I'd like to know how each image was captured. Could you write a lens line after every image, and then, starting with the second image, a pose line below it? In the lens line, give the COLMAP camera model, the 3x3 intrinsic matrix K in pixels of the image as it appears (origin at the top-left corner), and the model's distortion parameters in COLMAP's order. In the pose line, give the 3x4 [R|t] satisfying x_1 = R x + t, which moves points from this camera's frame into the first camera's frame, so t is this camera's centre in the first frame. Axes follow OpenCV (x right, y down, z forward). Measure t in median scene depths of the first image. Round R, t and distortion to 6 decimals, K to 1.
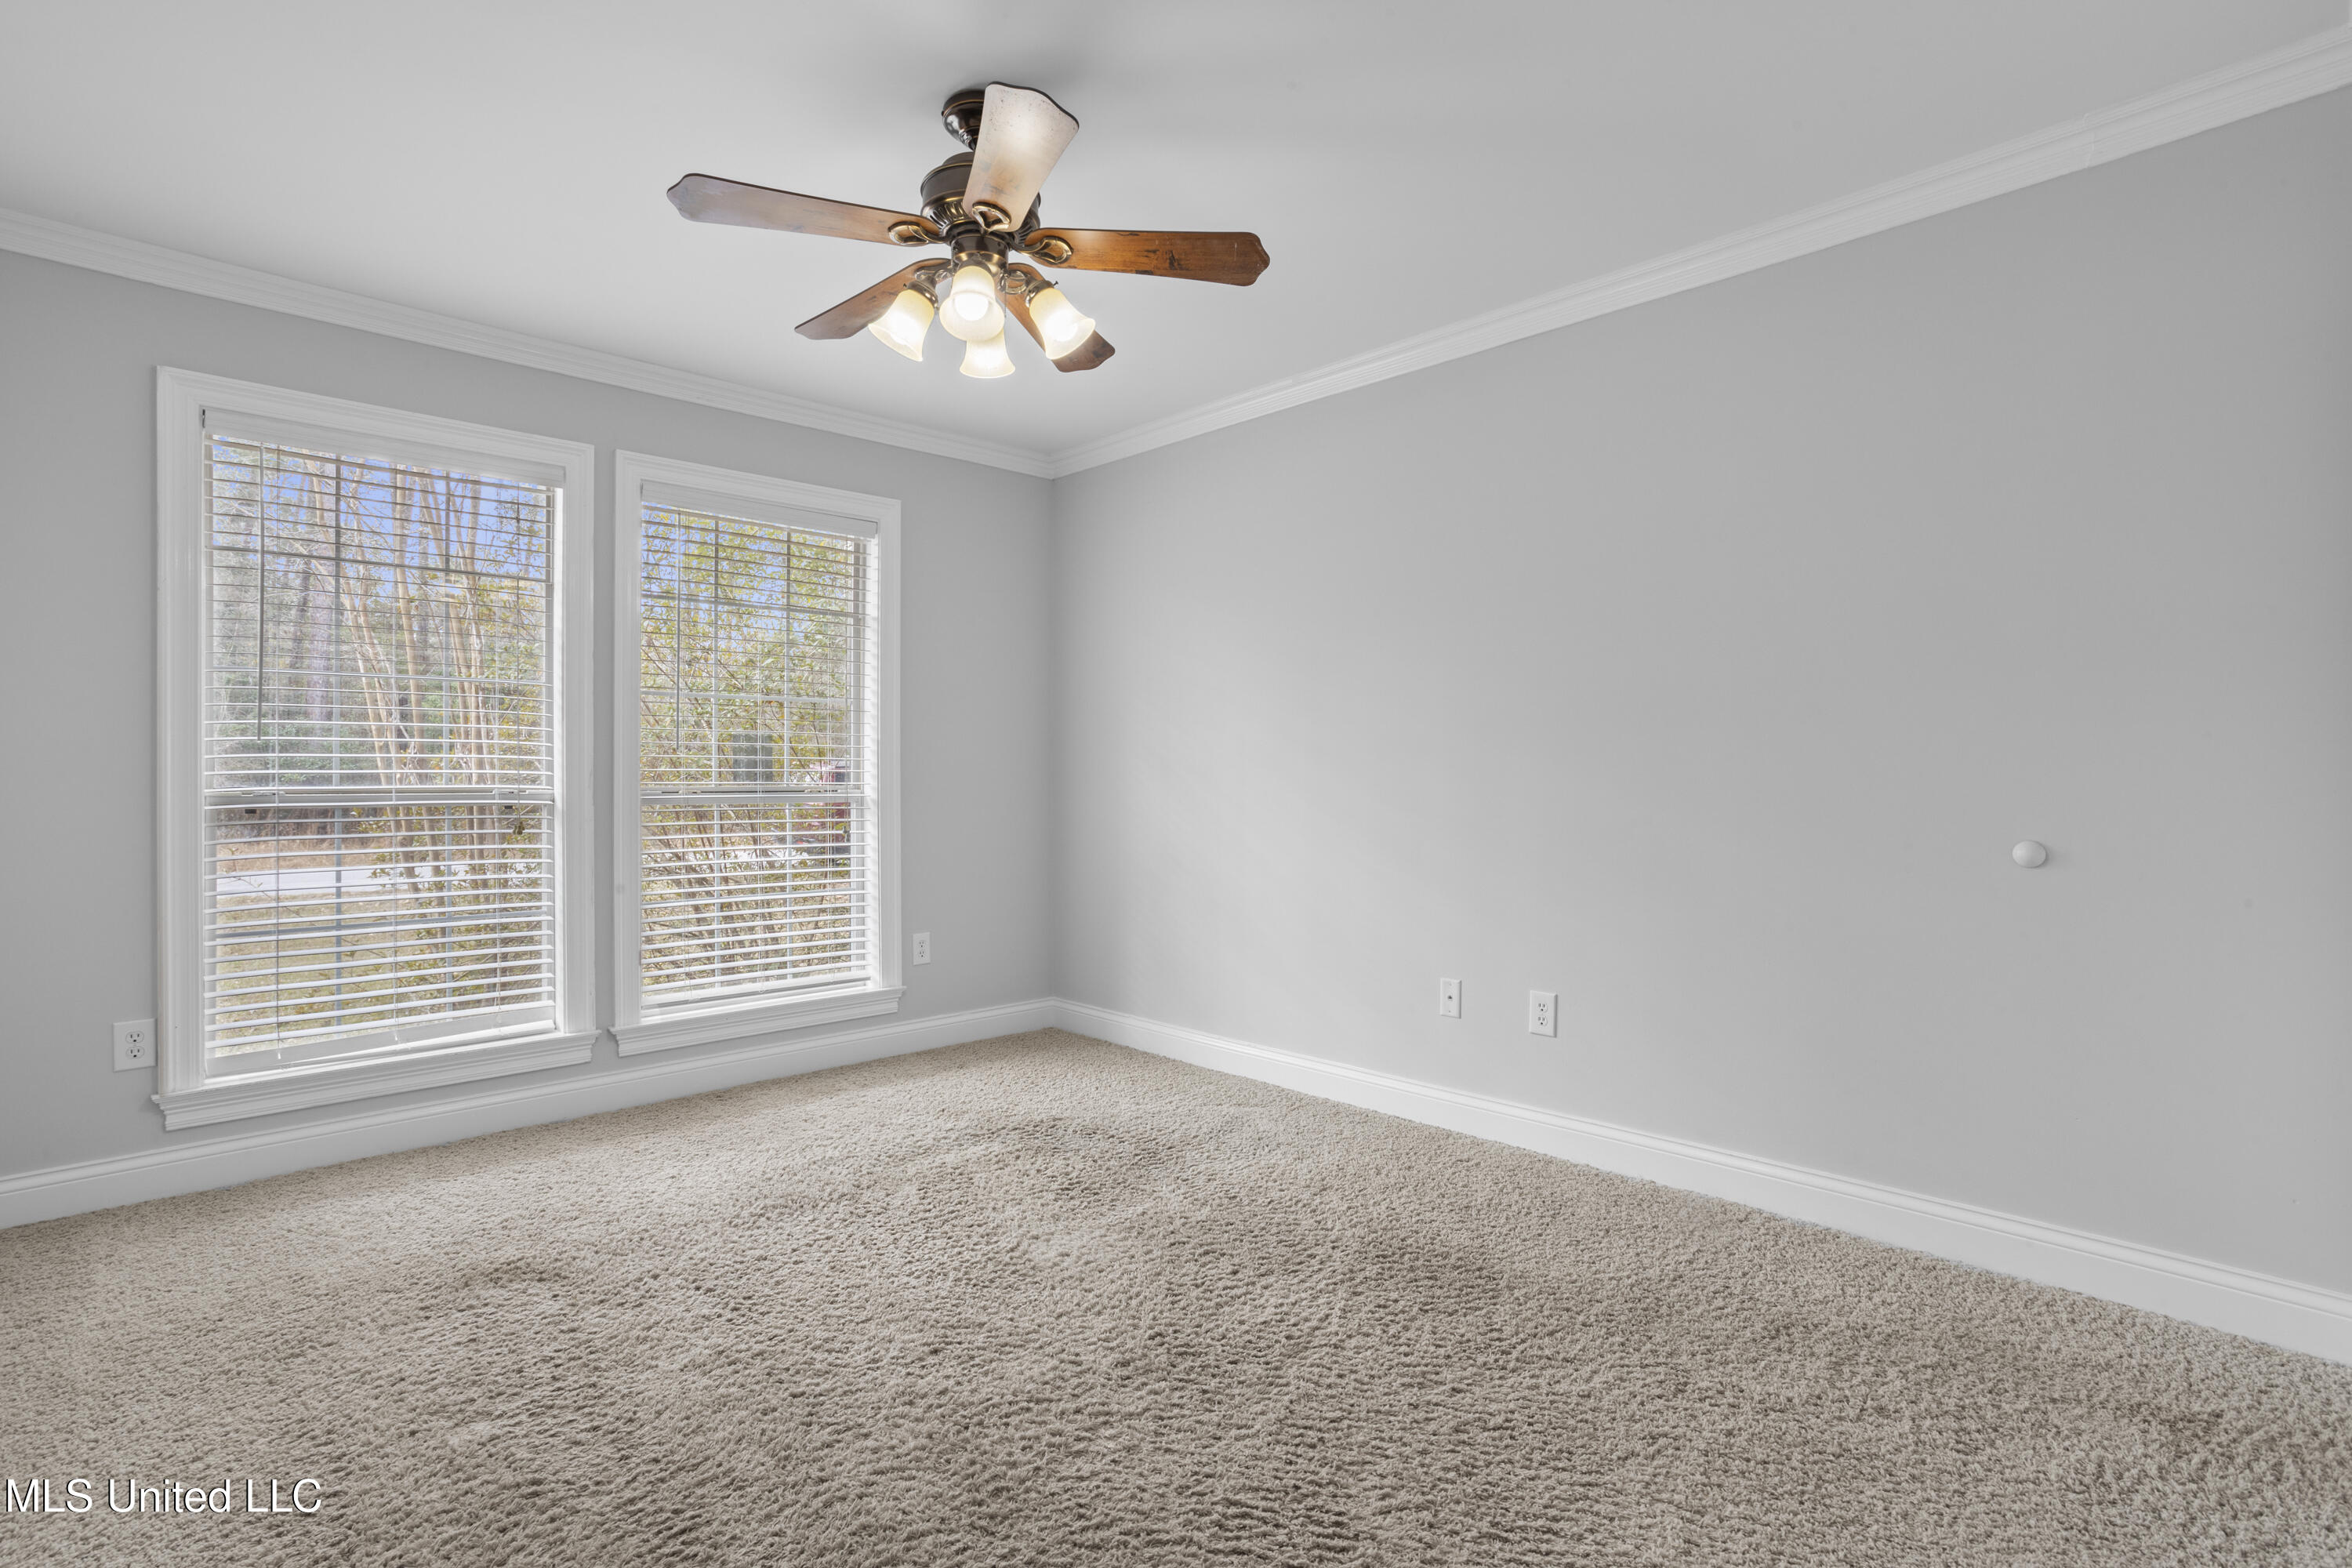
lens RADIAL K [[1131.5, 0, 1184.9], [0, 1131.5, 779.1], [0, 0, 1]] dist [-0.034131, 0.007282]
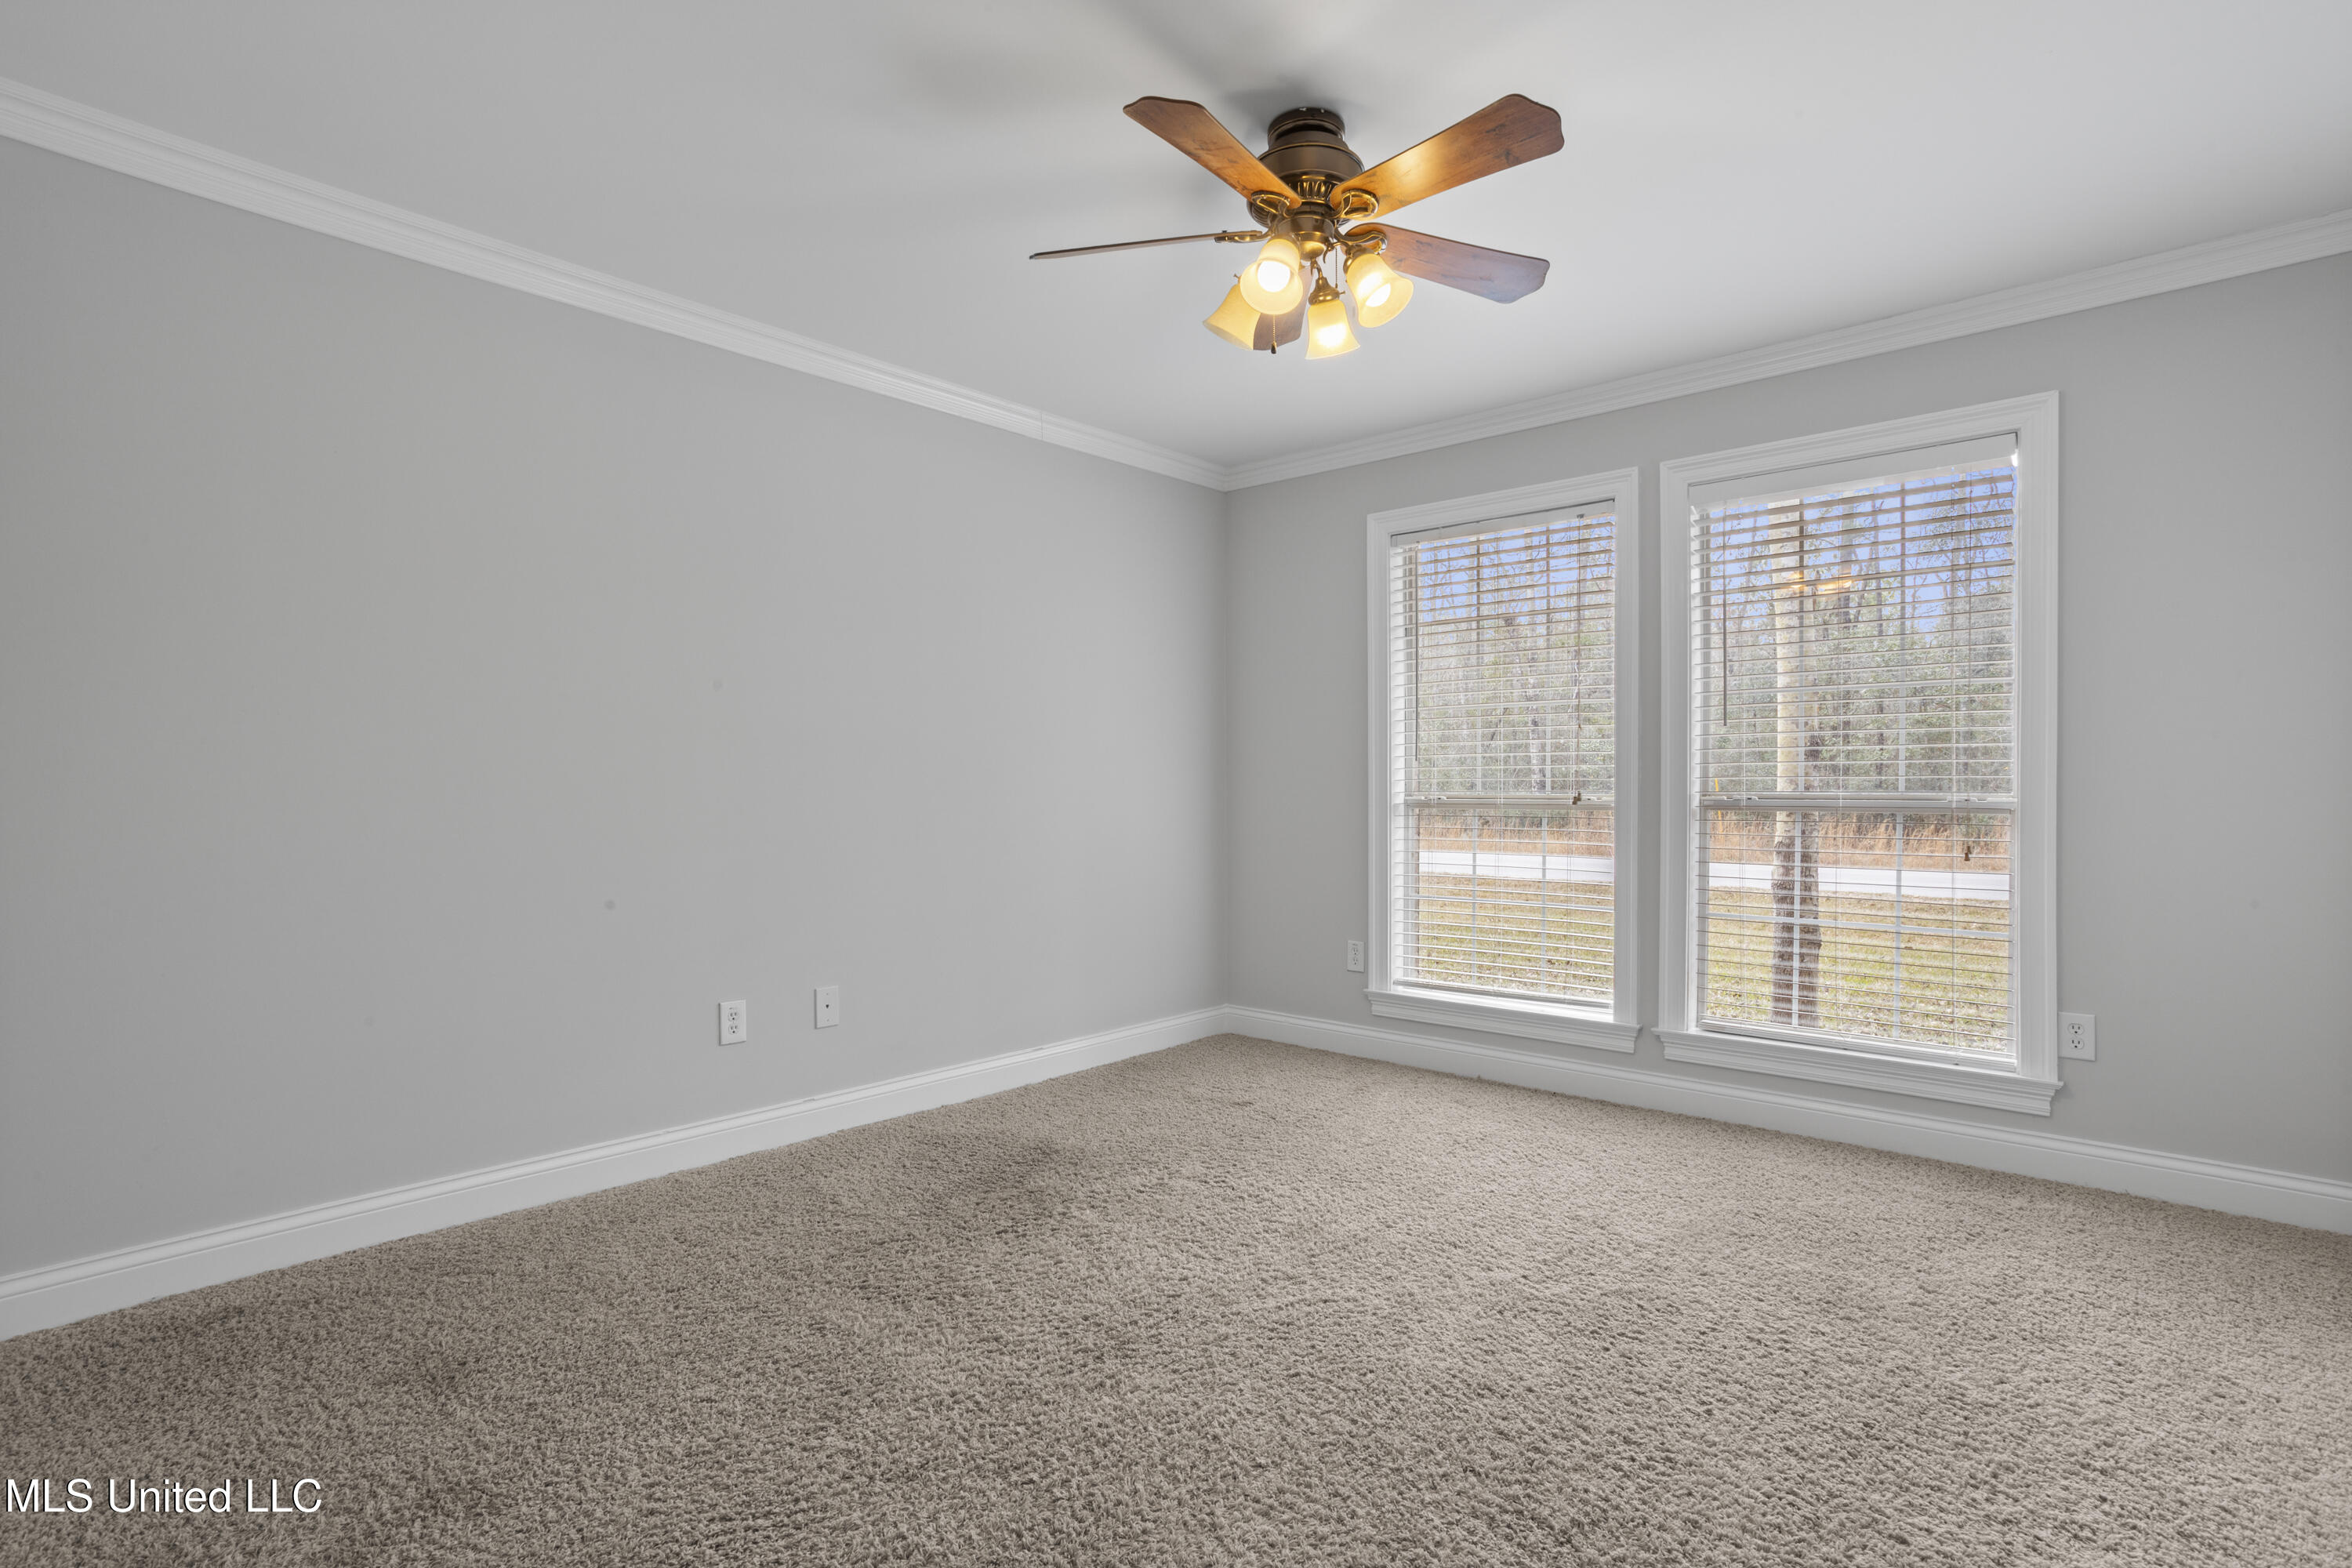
lens RADIAL K [[1131.5, 0, 1170.0], [0, 1131.5, 787.3], [0, 0, 1]] dist [-0.034131, 0.007282]
pose [[0.073841, 0.005841, -0.997253, 0.497187], [-0.000551, 0.999983, 0.005816, -0.004486], [0.997270, 0.000120, 0.073843, 0.497336]]
